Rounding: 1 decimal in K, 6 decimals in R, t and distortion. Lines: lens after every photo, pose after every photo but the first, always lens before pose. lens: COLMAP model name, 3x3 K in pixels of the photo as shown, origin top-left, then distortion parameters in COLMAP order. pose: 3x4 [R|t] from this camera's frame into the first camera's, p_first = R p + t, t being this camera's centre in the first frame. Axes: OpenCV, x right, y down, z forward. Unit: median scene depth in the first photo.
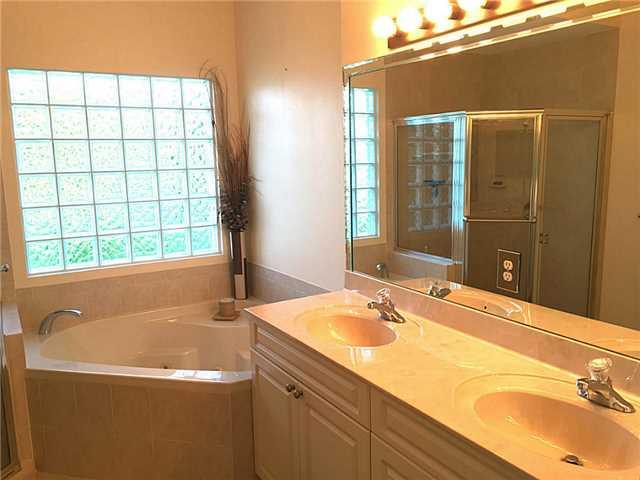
lens RADIAL K [[544.3, 0, 320.3], [0, 544.3, 239.2], [0, 0, 1]] dist [0.055112, -0.062288]
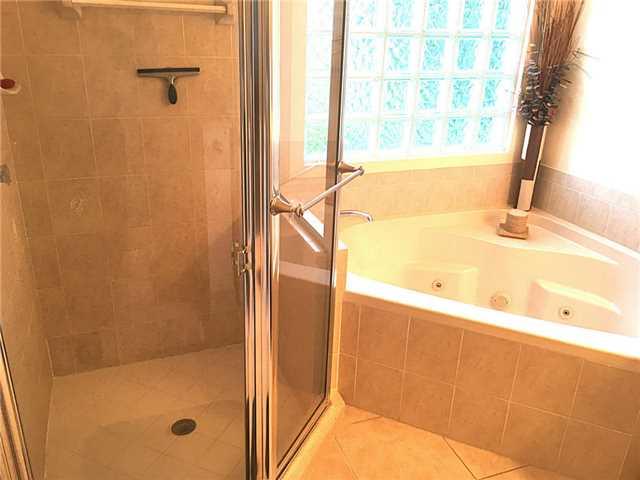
lens RADIAL K [[544.3, 0, 319.4], [0, 544.3, 241.3], [0, 0, 1]] dist [0.055112, -0.062288]
pose [[0.981066, 0.115990, -0.155097, -0.319194], [-0.076799, 0.968162, 0.238254, -0.015824], [0.177794, -0.221831, 0.958739, 0.169077]]
